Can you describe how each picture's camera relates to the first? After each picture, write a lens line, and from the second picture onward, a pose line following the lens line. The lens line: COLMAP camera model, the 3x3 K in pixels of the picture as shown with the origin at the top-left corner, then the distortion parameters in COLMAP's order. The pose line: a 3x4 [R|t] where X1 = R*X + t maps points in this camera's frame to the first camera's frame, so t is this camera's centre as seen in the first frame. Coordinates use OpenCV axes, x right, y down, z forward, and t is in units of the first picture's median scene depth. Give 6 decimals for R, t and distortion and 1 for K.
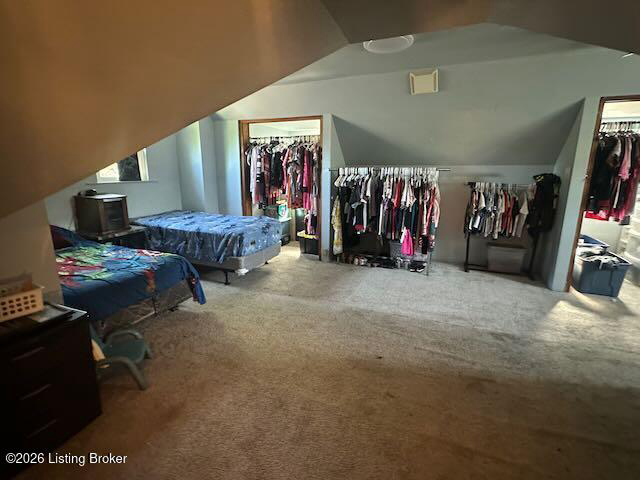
lens RADIAL K [[316.6, 0, 316.3], [0, 316.6, 238.8], [0, 0, 1]] dist [0.004840, 0.000515]
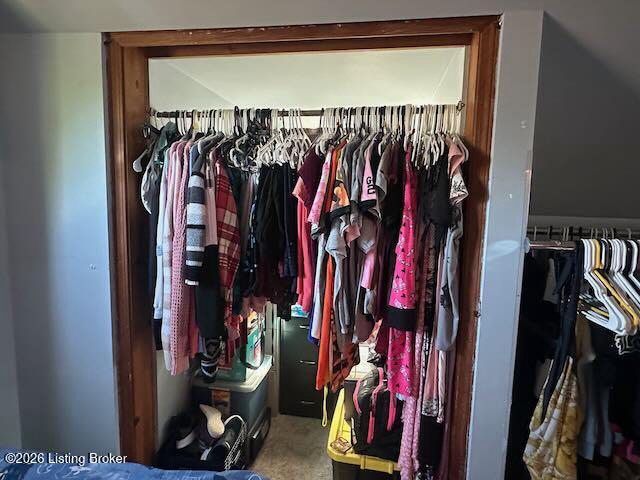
lens RADIAL K [[387.9, 0, 321.4], [0, 387.9, 240.8], [0, 0, 1]] dist [0.002776, 0.000389]
pose [[0.968815, -0.015551, 0.247297, -0.161467], [0.038446, 0.995376, -0.088024, -0.184244], [-0.244784, 0.094787, 0.964933, 0.693608]]
